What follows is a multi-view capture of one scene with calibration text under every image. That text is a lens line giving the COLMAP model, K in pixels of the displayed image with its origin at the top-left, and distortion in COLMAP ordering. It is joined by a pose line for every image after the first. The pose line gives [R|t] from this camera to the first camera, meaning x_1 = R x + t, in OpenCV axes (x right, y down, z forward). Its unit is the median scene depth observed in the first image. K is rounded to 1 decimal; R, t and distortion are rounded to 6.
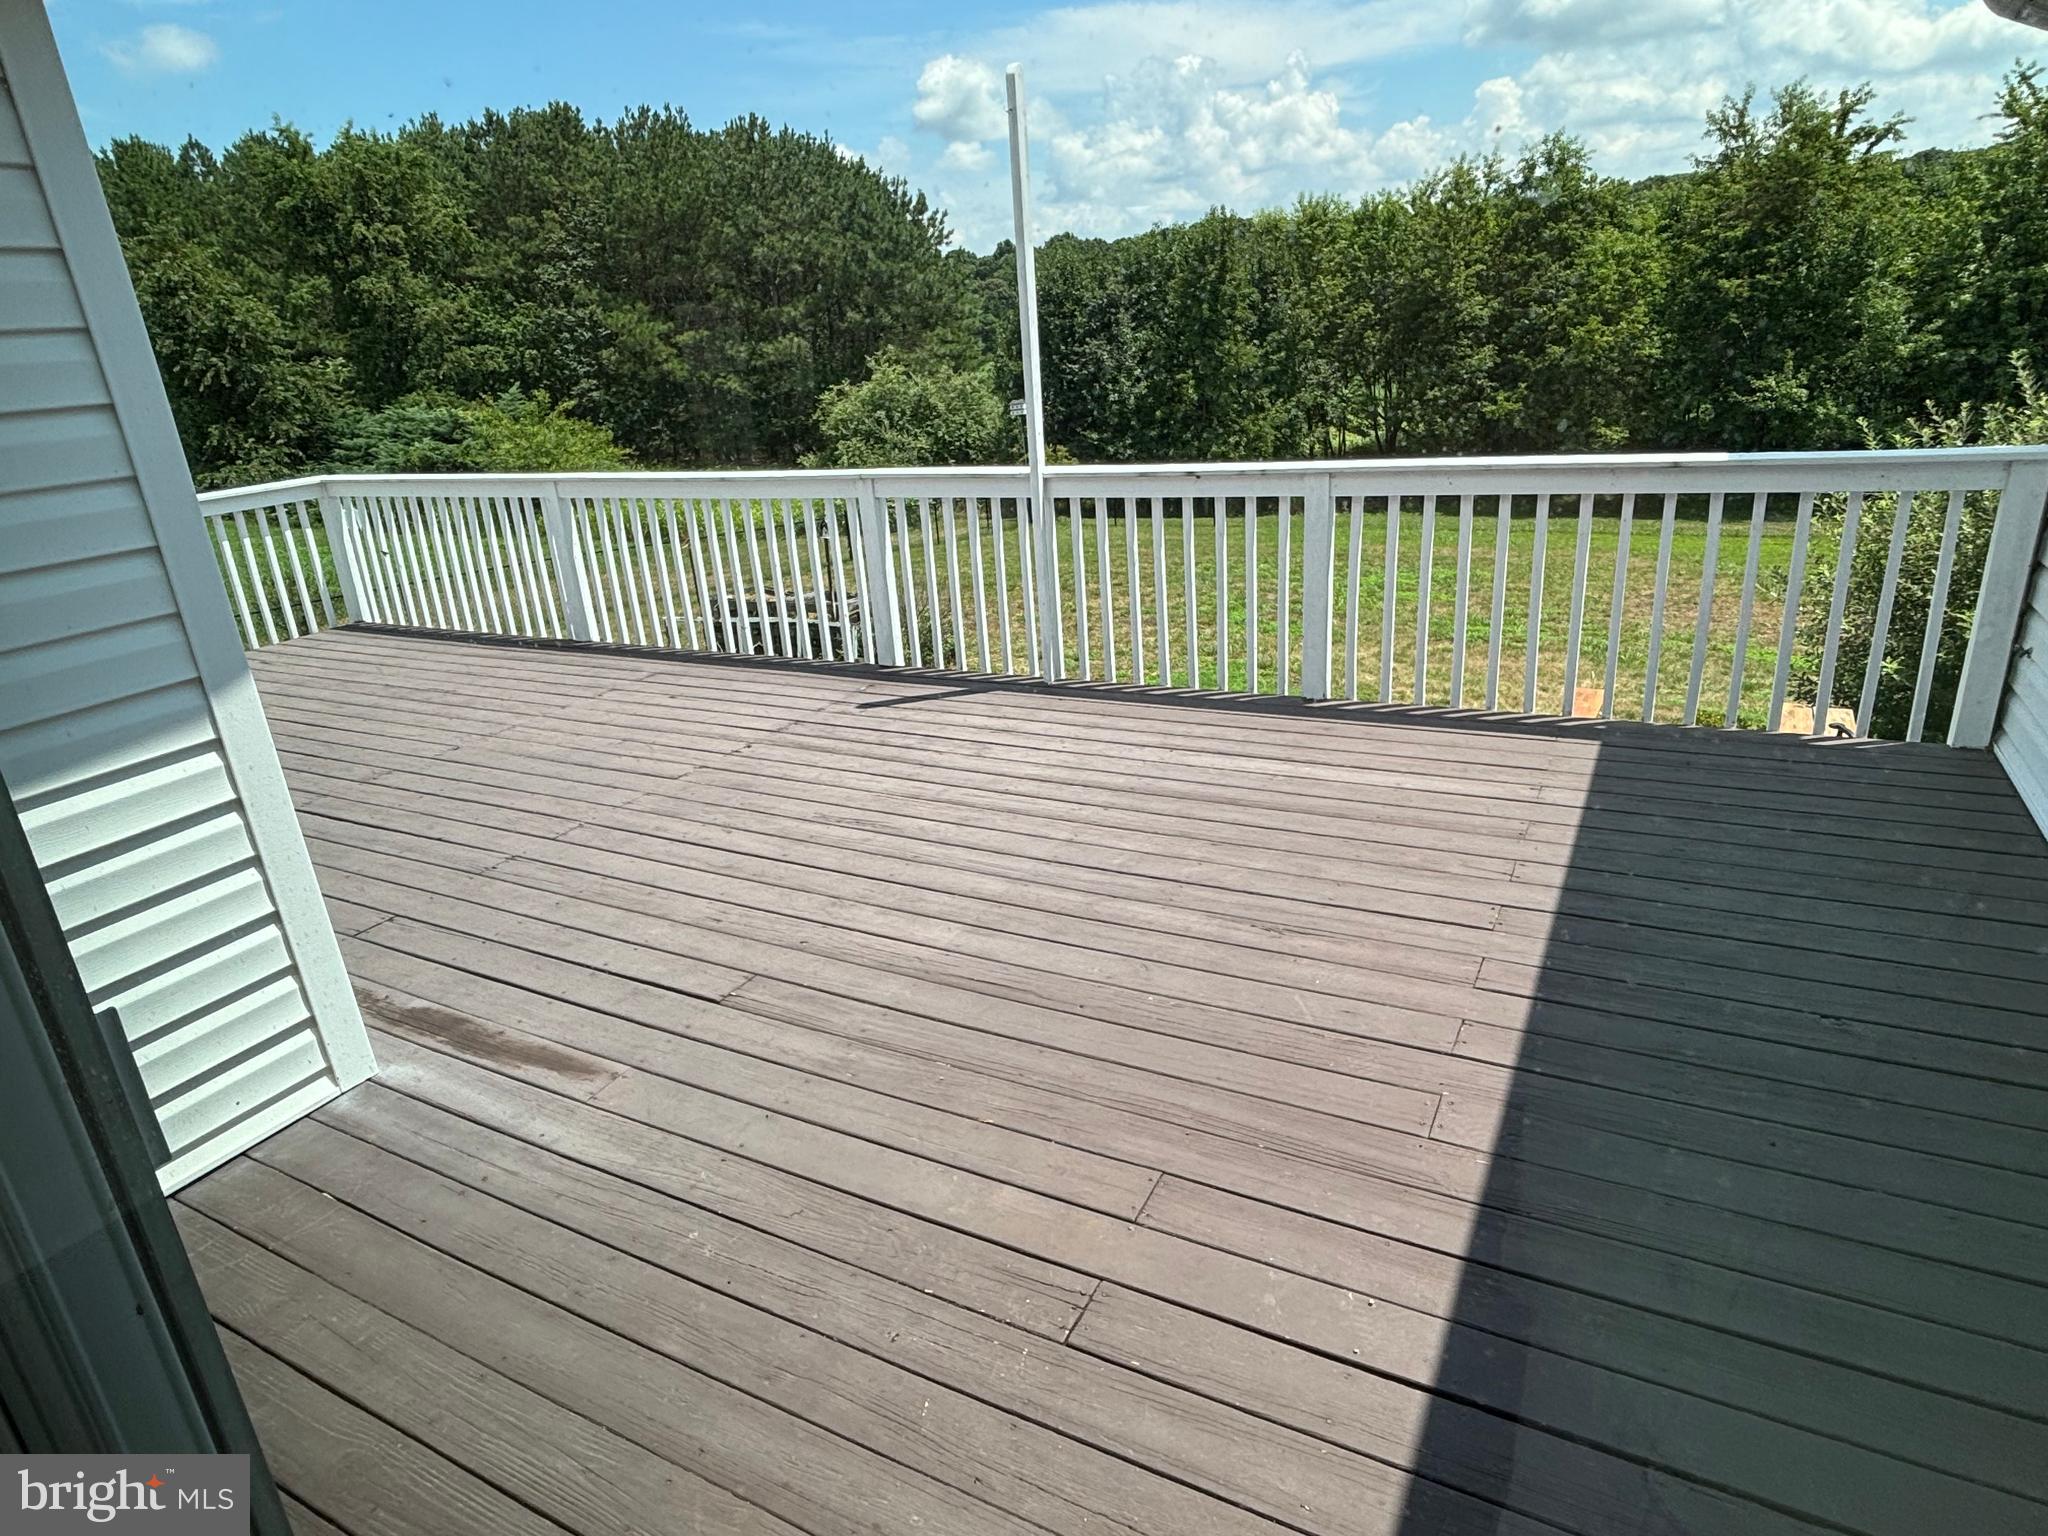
lens RADIAL K [[1214.2, 0, 1008.9], [0, 1214.2, 739.3], [0, 0, 1]] dist [0.007756, -0.012951]
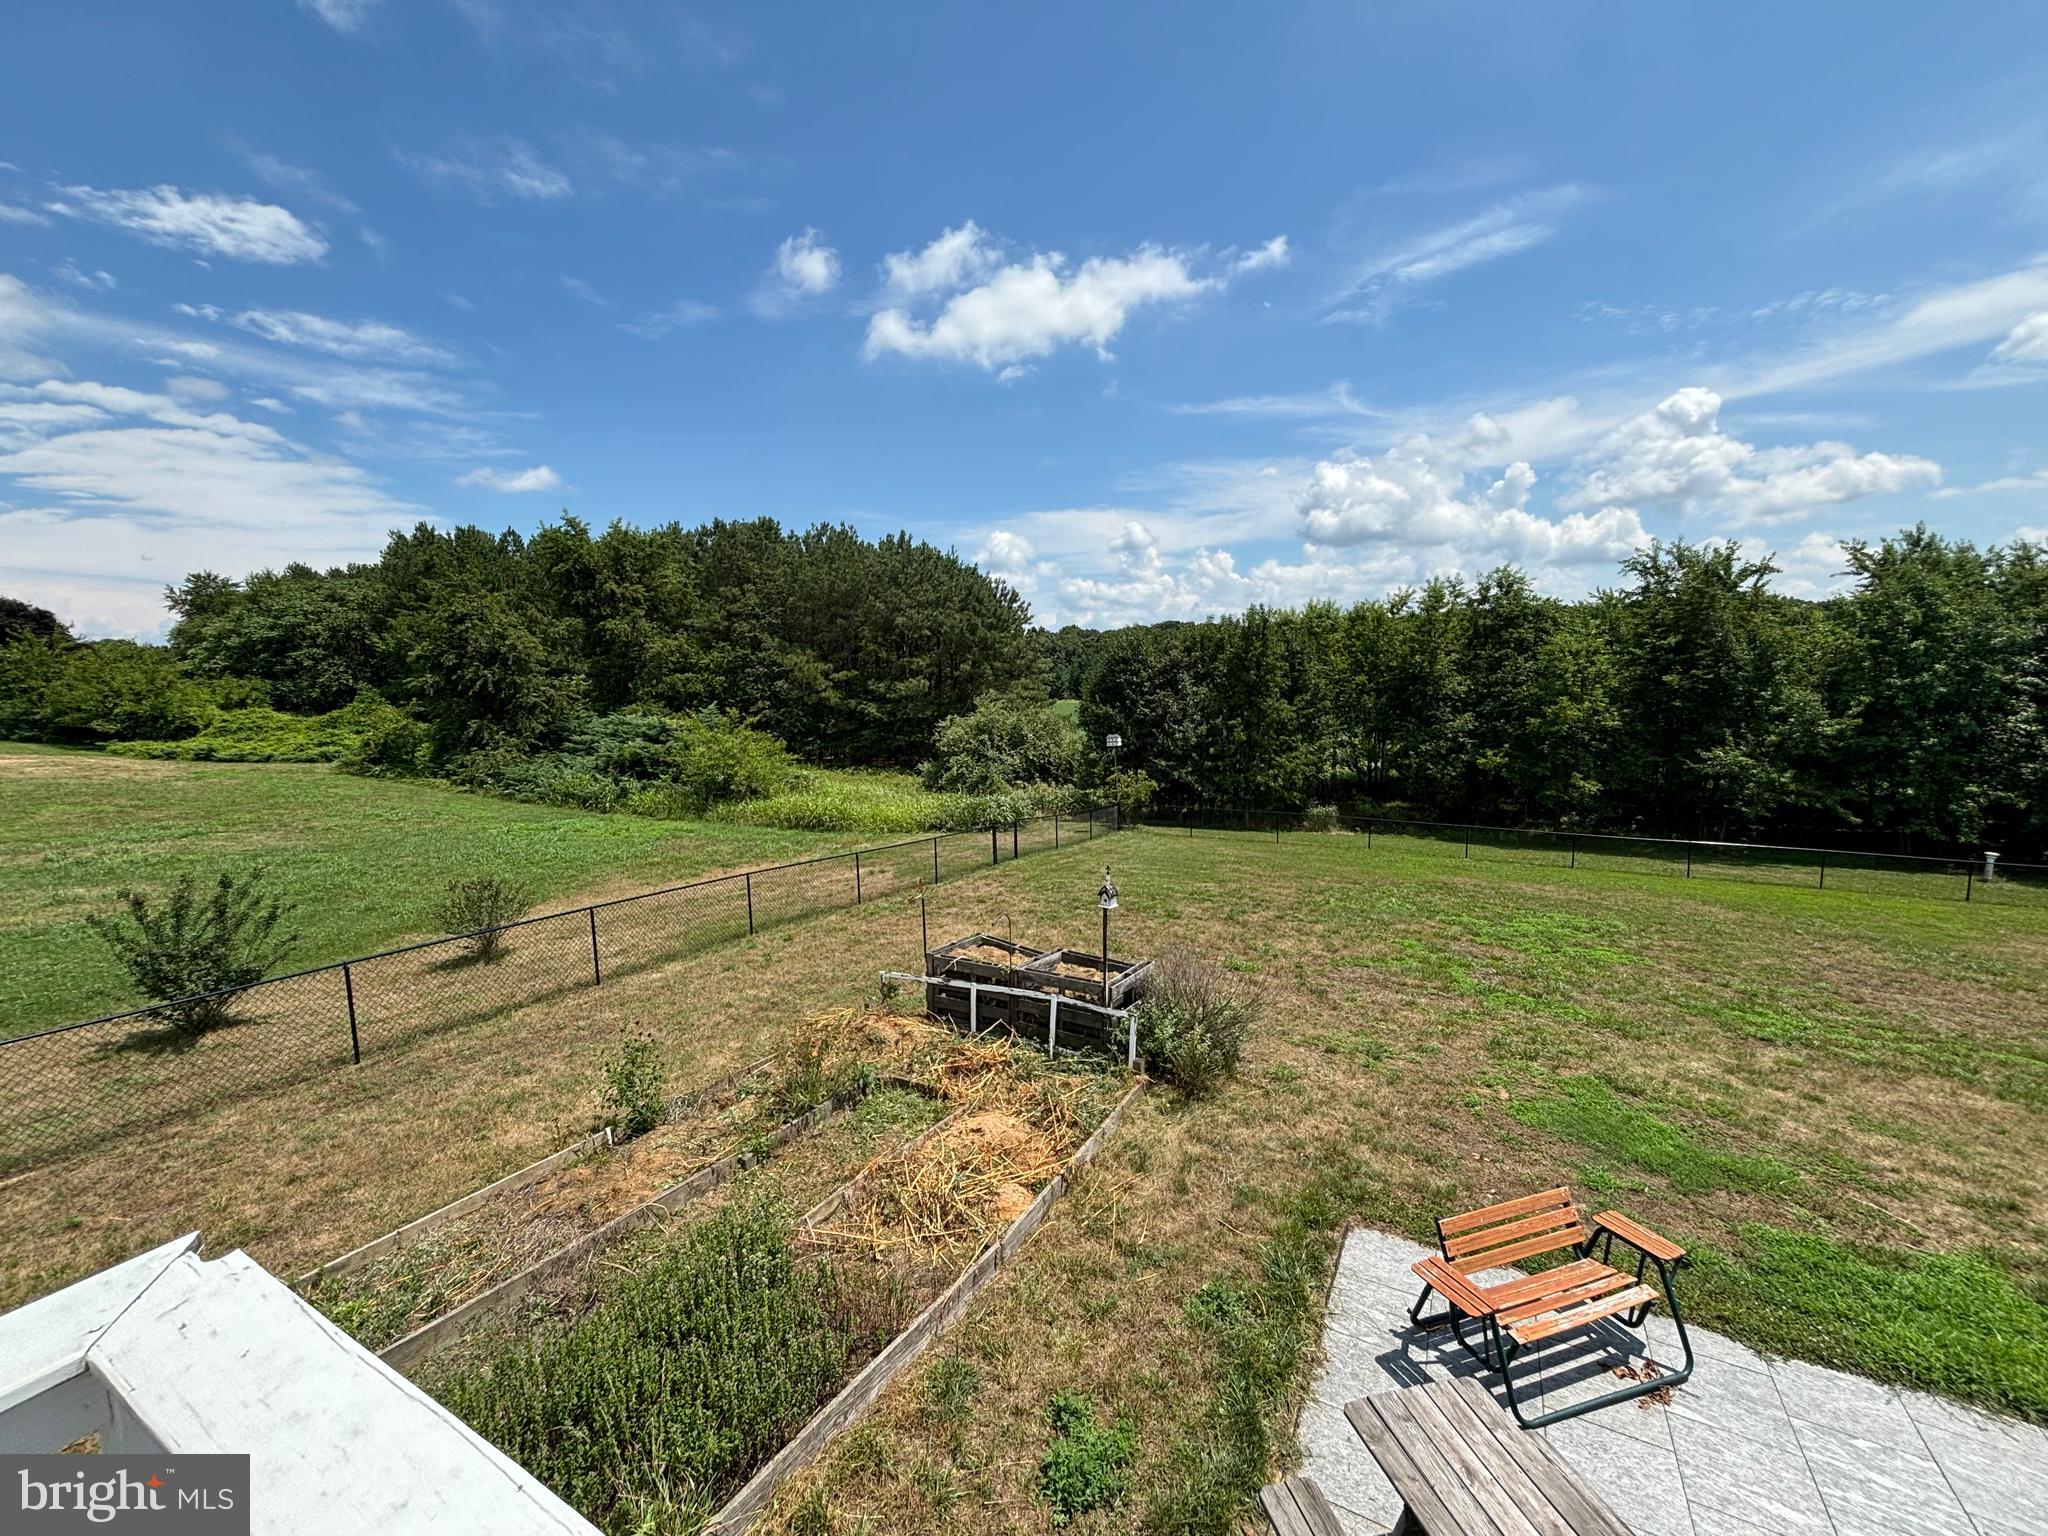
lens RADIAL K [[823.1, 0, 1031.8], [0, 823.1, 753.6], [0, 0, 1]] dist [0.006805, -0.002256]
pose [[0.998599, 0.051127, 0.013617, -0.067225], [-0.046458, 0.970462, -0.236738, -0.040595], [-0.025318, 0.235773, 0.971478, 0.131563]]
